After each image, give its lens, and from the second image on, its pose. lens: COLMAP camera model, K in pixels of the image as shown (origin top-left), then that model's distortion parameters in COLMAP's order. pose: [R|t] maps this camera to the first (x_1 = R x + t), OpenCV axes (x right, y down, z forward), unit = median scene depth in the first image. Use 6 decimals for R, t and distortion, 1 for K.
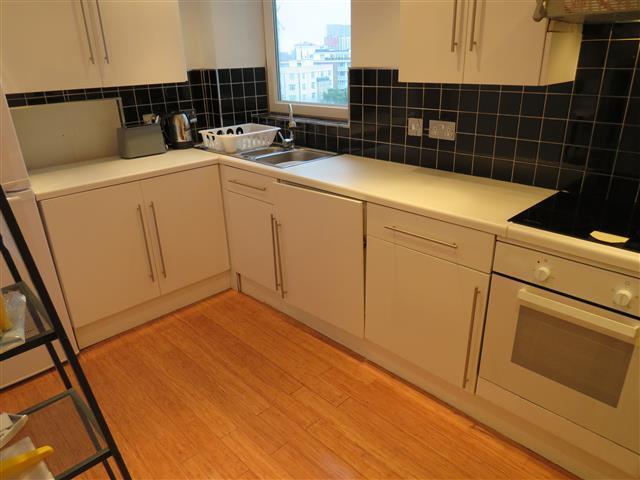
lens RADIAL K [[456.0, 0, 324.5], [0, 456.0, 238.8], [0, 0, 1]] dist [-0.020092, 0.001589]
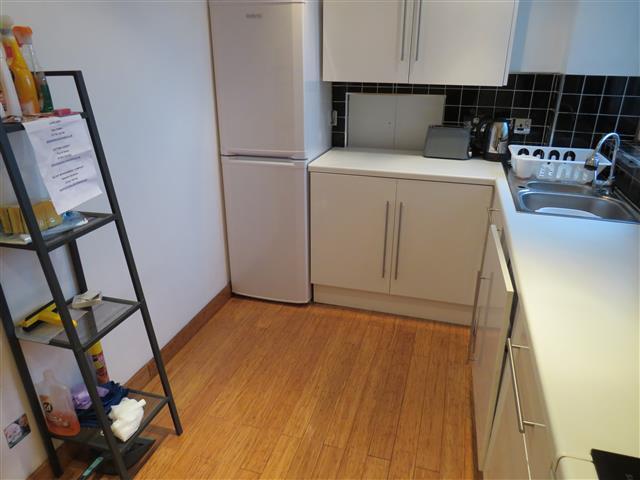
lens RADIAL K [[456.0, 0, 324.1], [0, 456.0, 245.8], [0, 0, 1]] dist [-0.020092, 0.001589]
pose [[0.489620, 0.367834, -0.790551, 0.364904], [-0.346142, 0.914155, 0.210966, -0.151289], [0.800286, 0.170350, 0.574911, 0.324716]]
